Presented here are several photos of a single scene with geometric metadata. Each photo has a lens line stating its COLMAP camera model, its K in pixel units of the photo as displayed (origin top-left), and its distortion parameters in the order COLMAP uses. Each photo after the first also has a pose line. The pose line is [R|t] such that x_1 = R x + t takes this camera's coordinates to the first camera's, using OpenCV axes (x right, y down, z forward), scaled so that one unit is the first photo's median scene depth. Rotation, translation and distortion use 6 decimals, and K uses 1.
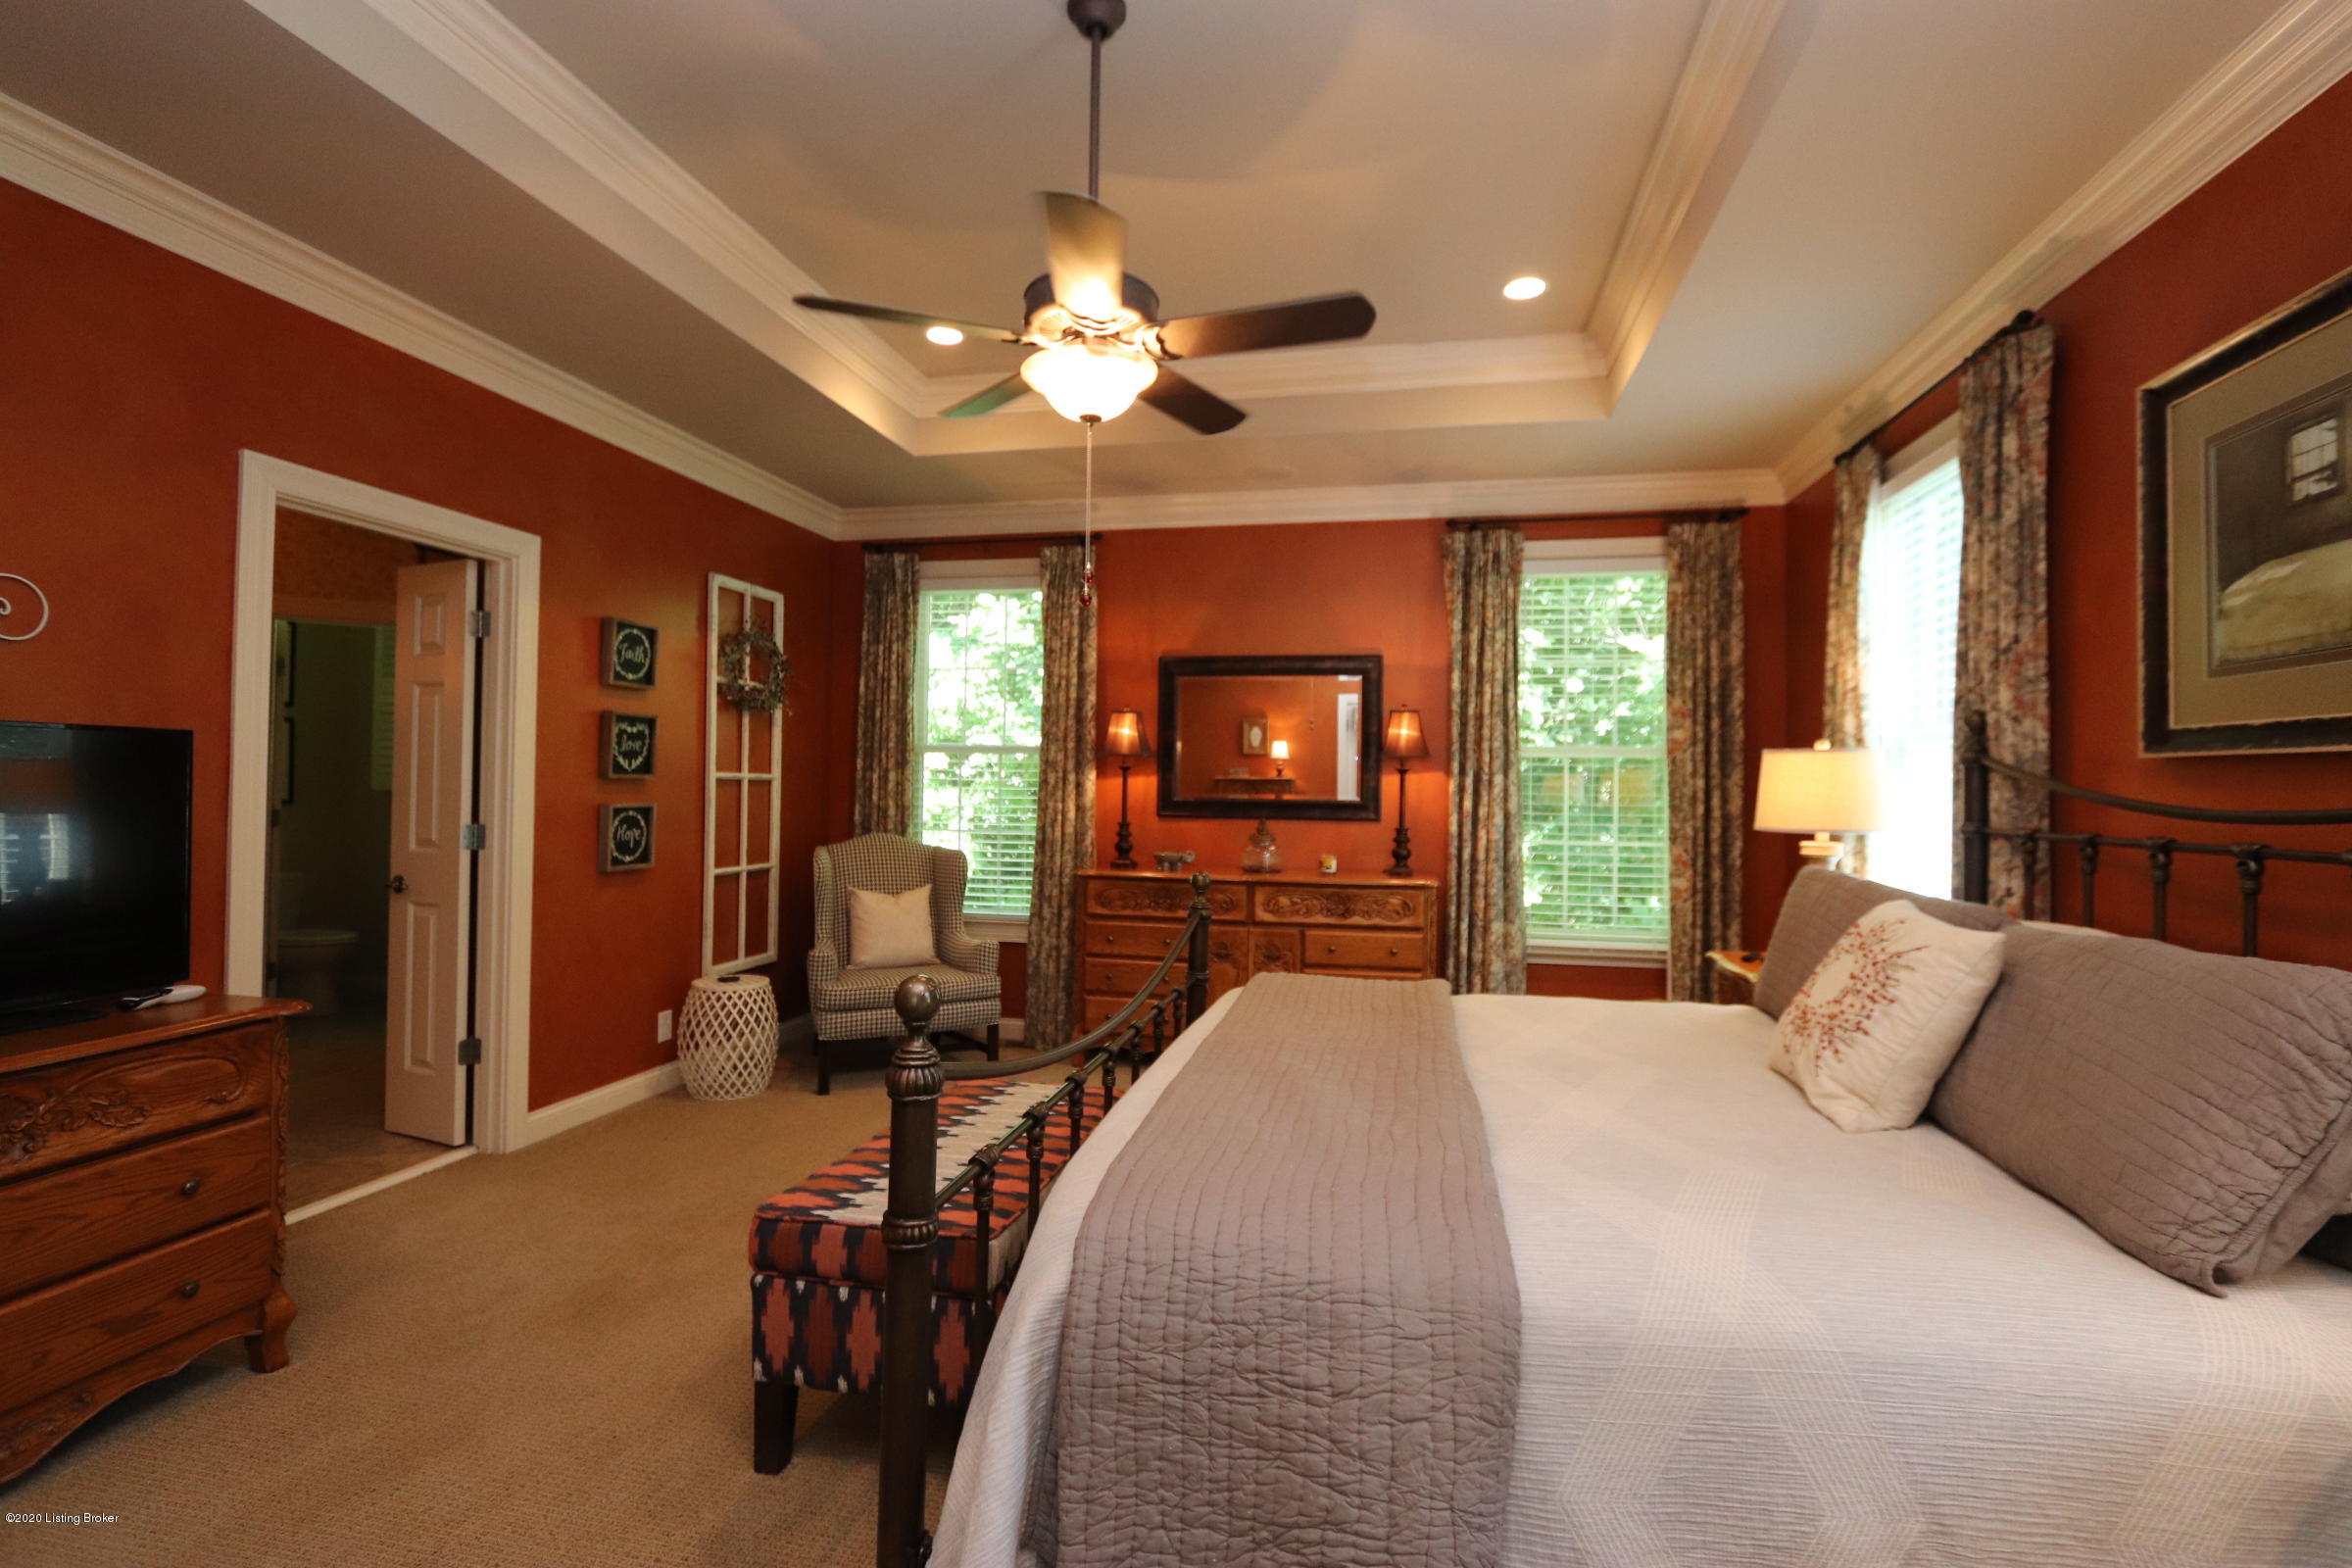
lens RADIAL K [[1078.5, 0, 1187.7], [0, 1078.5, 776.2], [0, 0, 1]] dist [-0.029677, 0.008841]
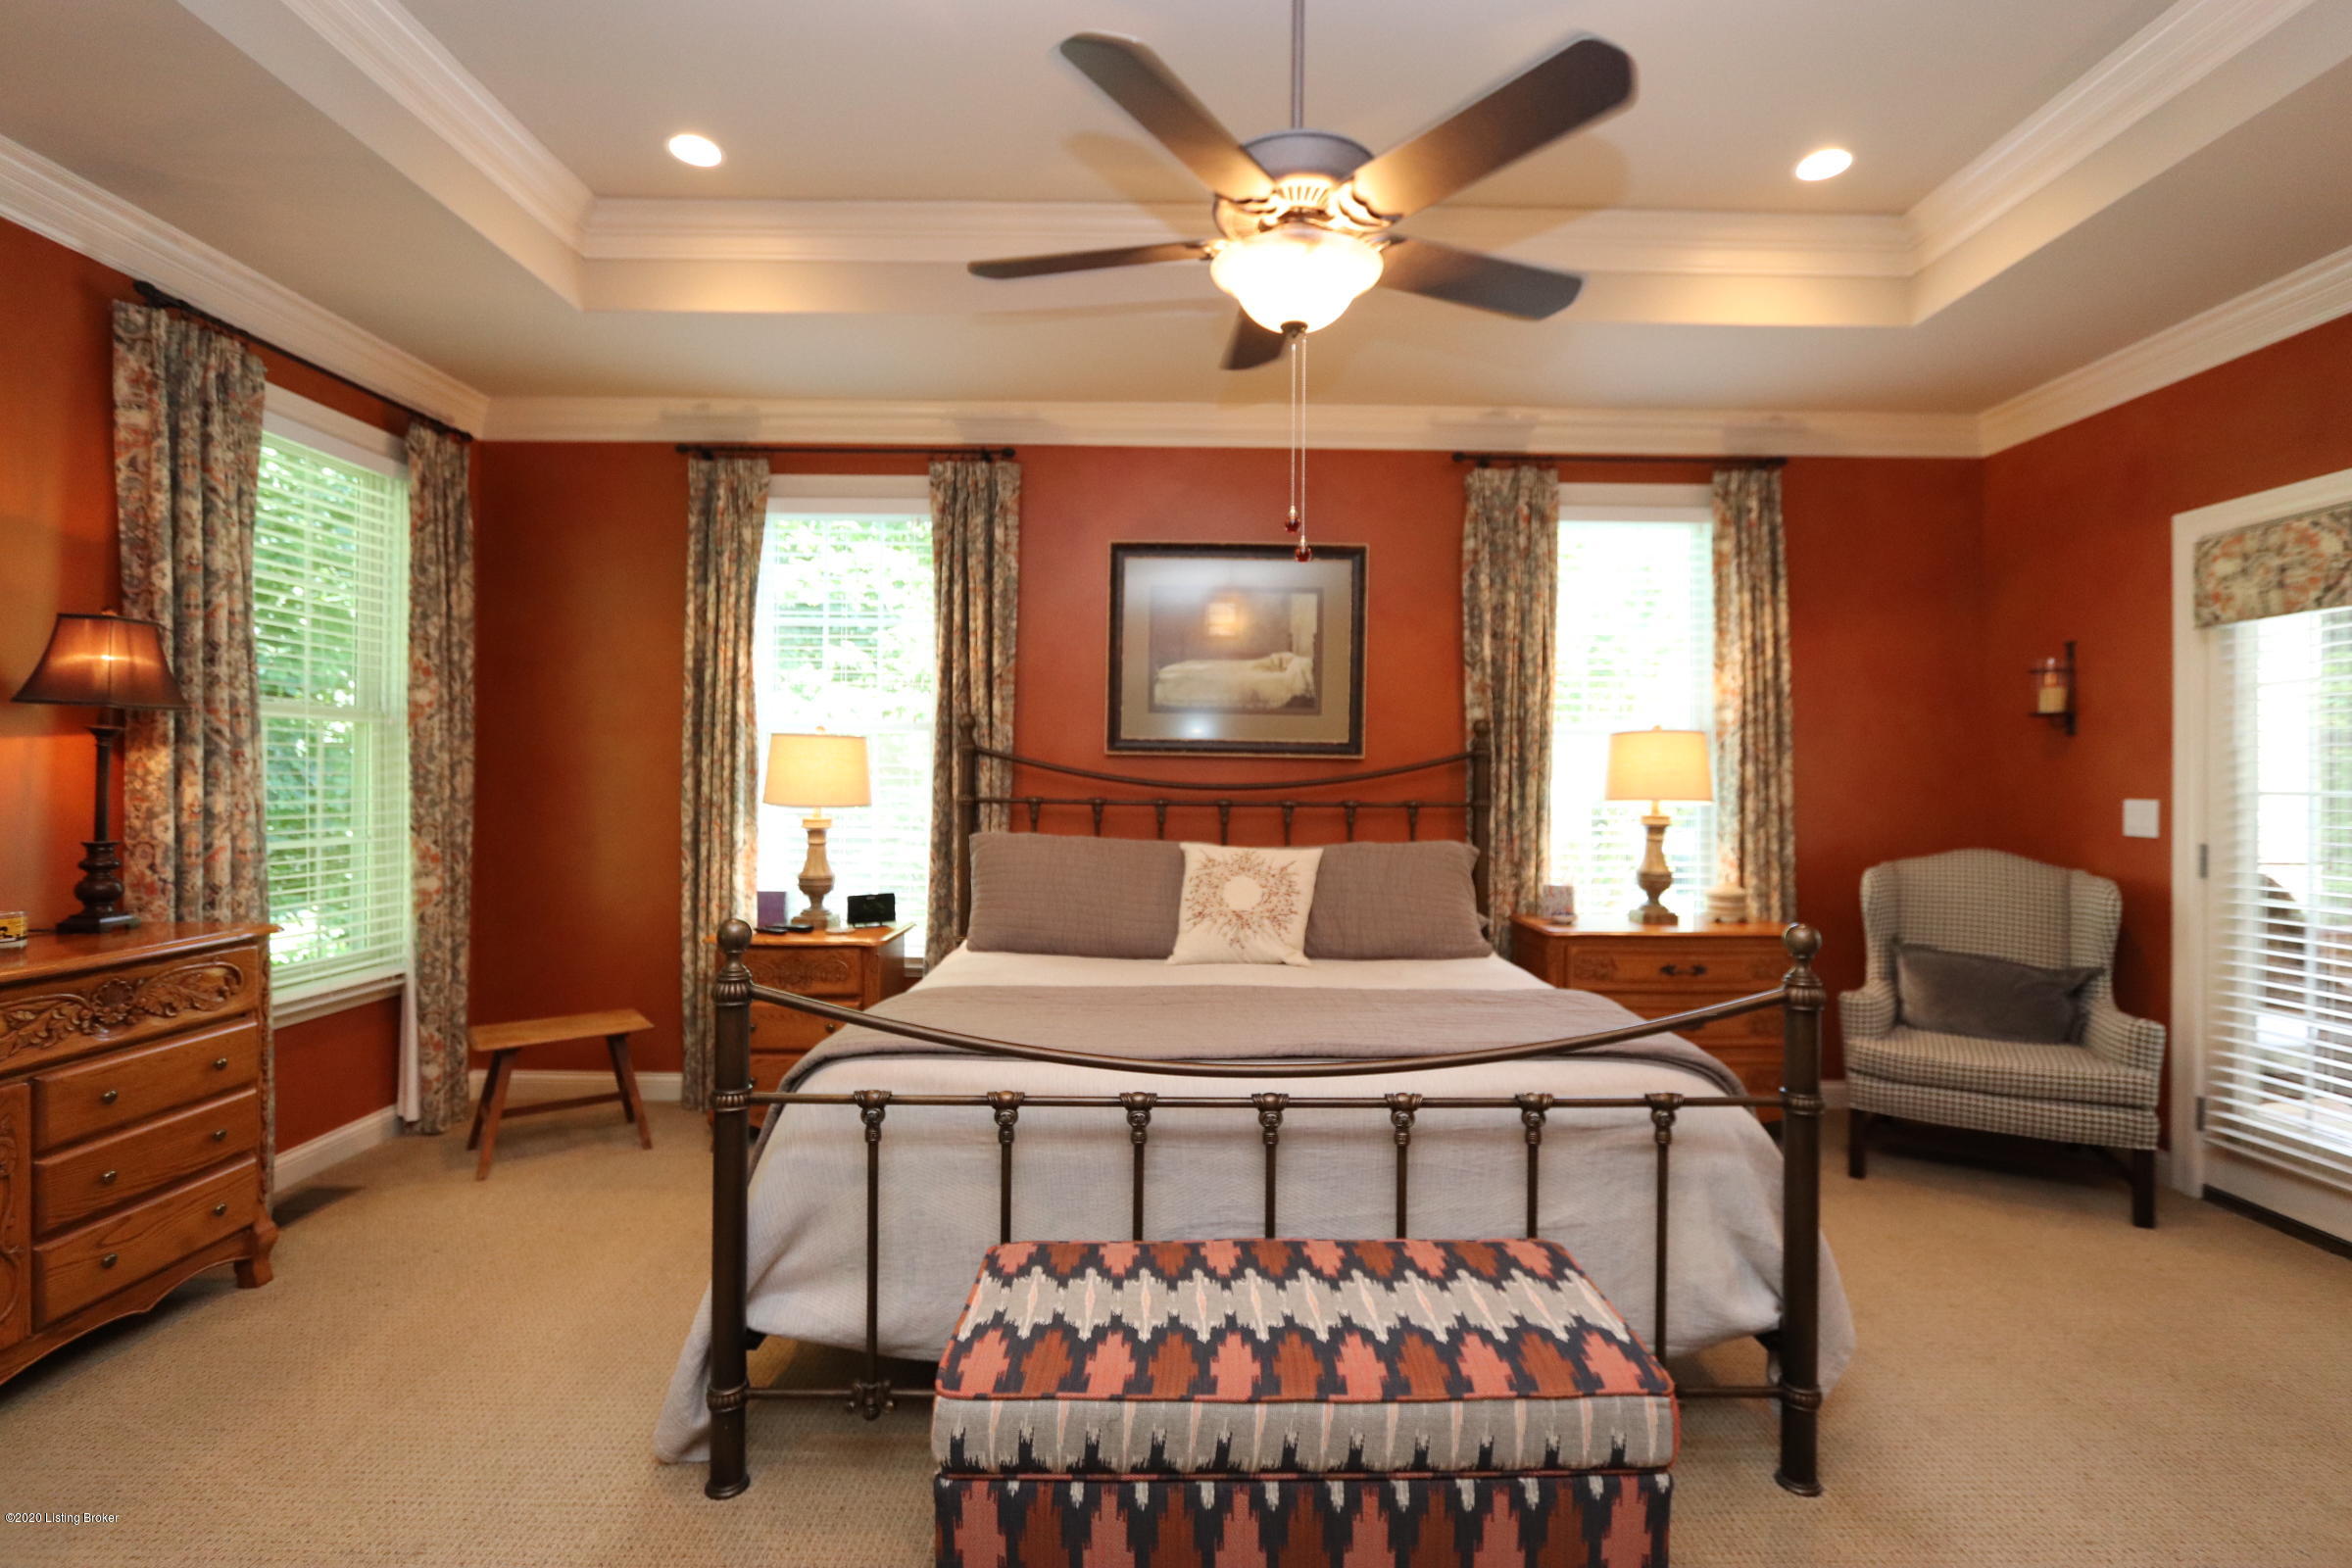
lens RADIAL K [[1083.1, 0, 1180.2], [0, 1083.1, 774.7], [0, 0, 1]] dist [-0.010409, 0.000079]
pose [[-0.203472, -0.015565, 0.978957, -0.433083], [-0.023341, 0.999667, 0.011043, -0.002533], [-0.978803, -0.020603, -0.203767, 0.615478]]
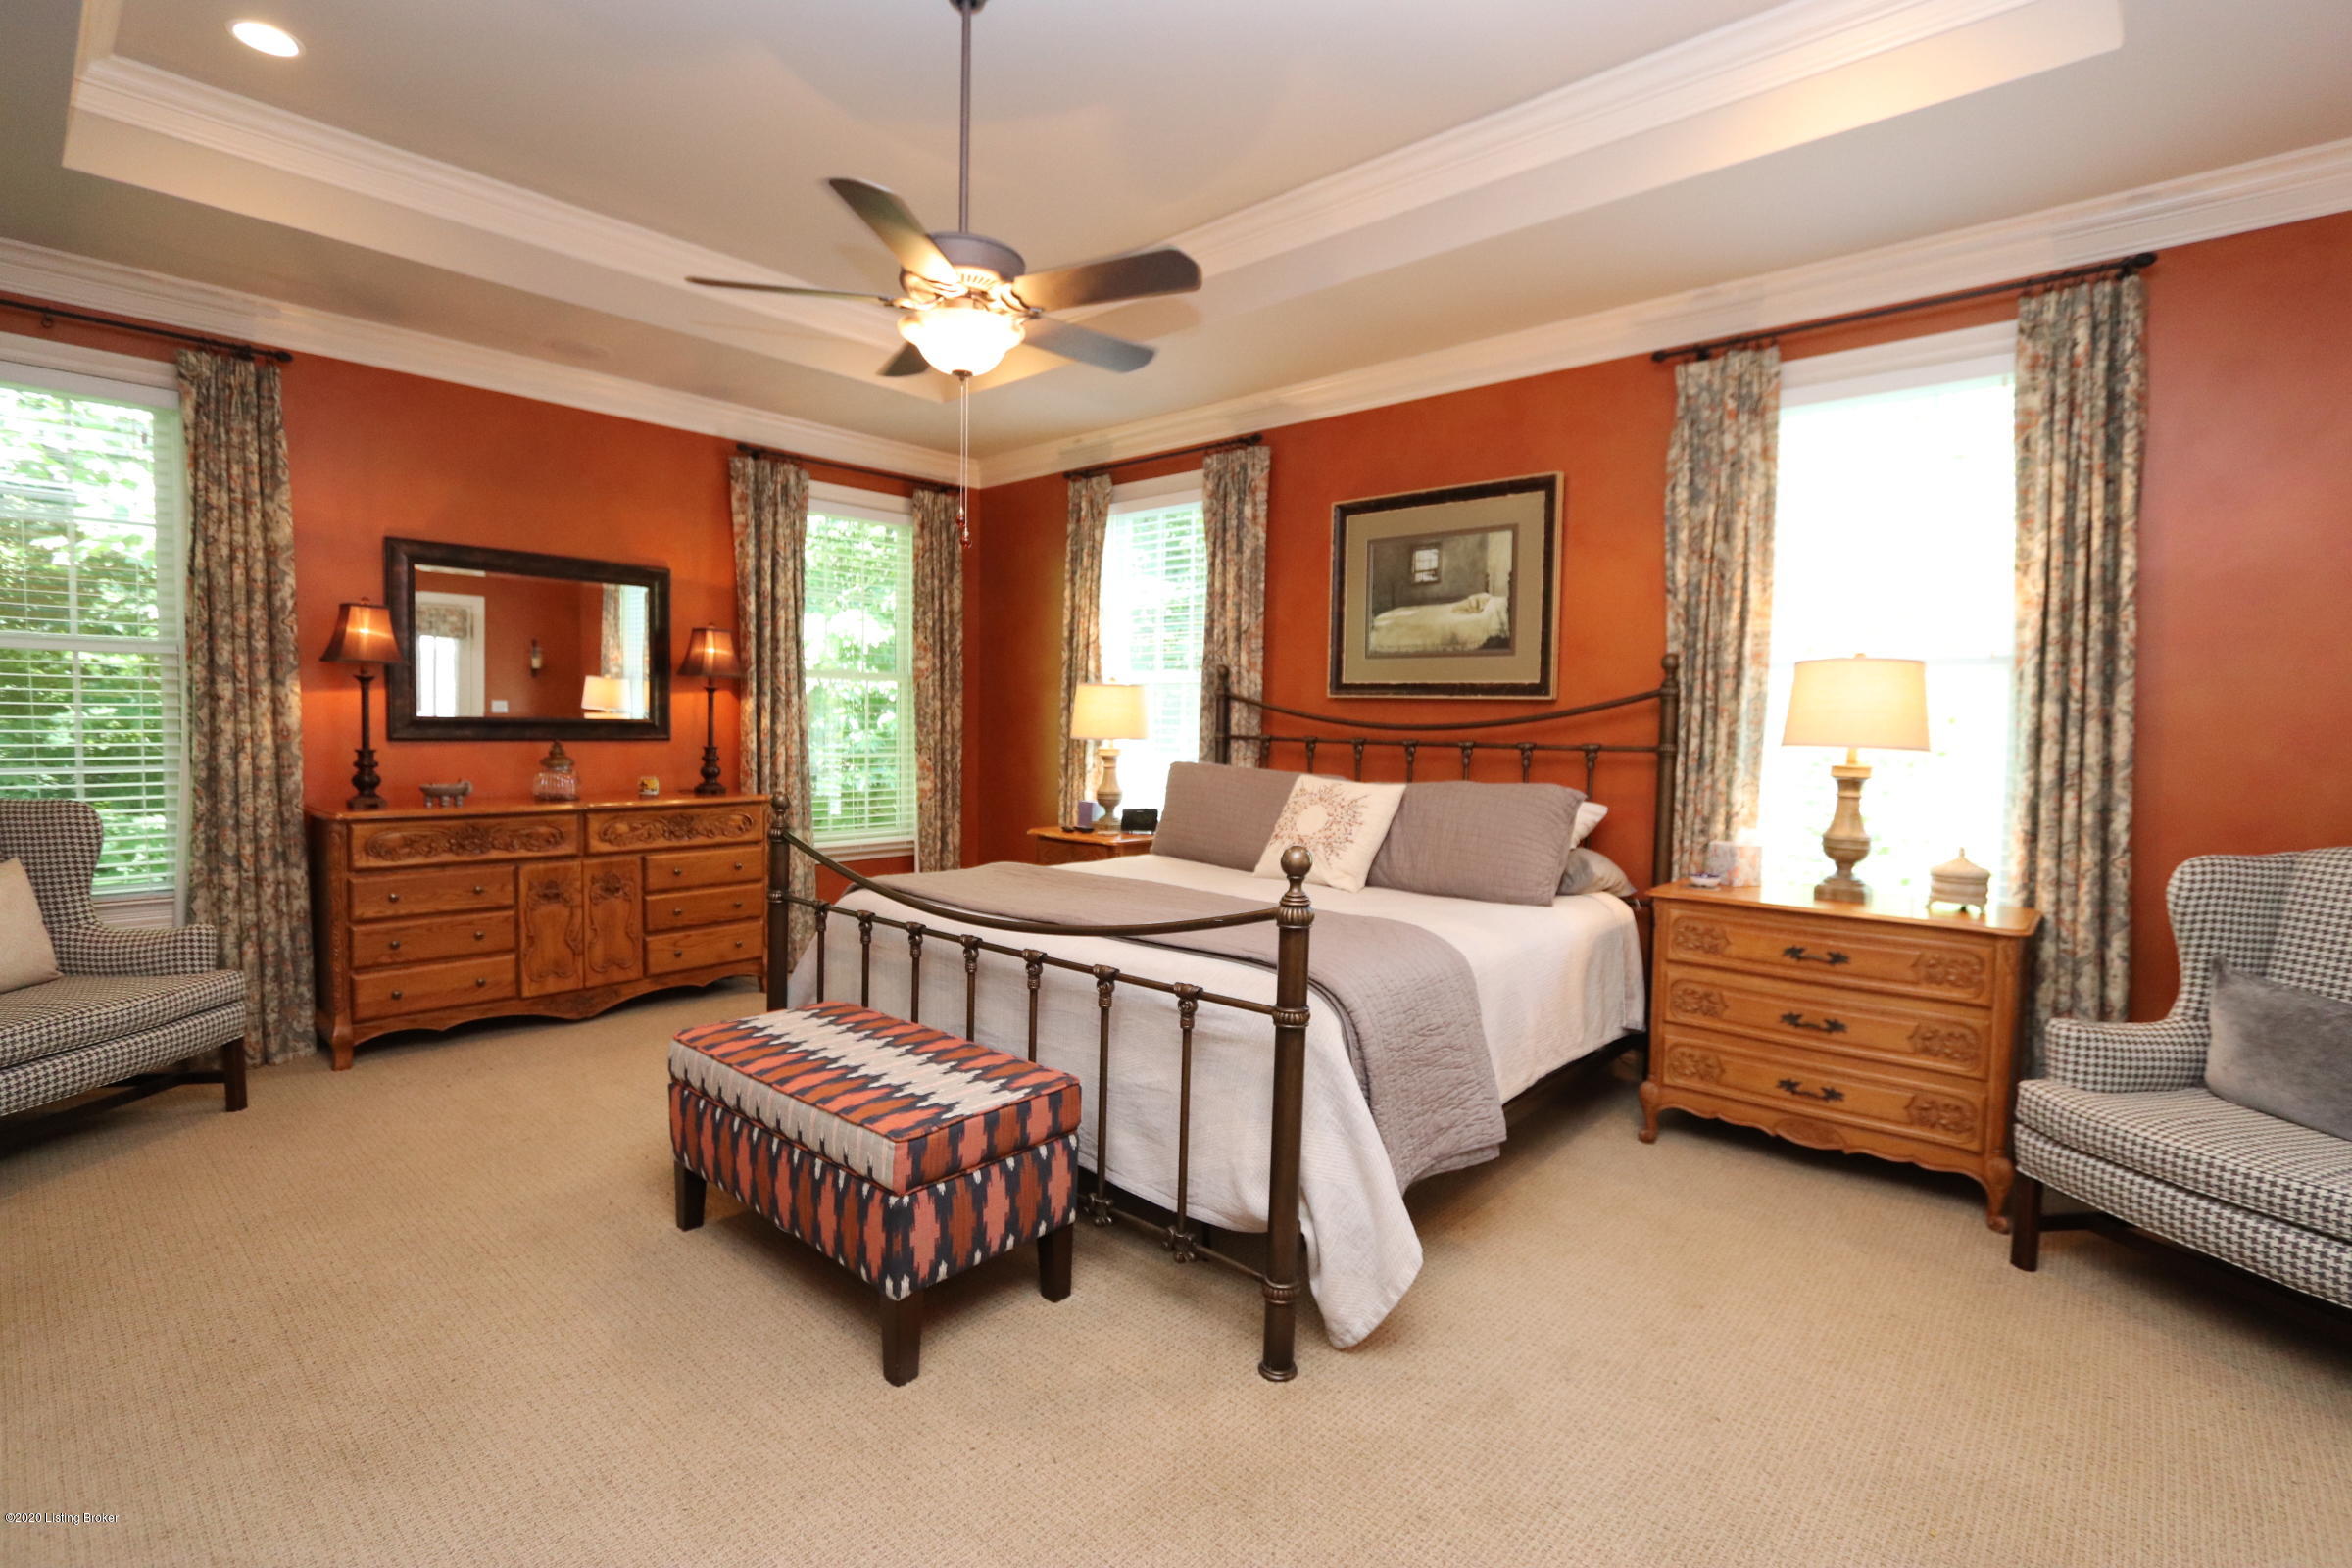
lens RADIAL K [[1083.1, 0, 1180.2], [0, 1083.1, 774.7], [0, 0, 1]] dist [-0.010409, 0.000079]
pose [[0.502976, -0.049818, 0.862863, -0.471420], [-0.018827, 0.997469, 0.068564, -0.003169], [-0.864095, -0.050731, 0.500765, 0.116334]]
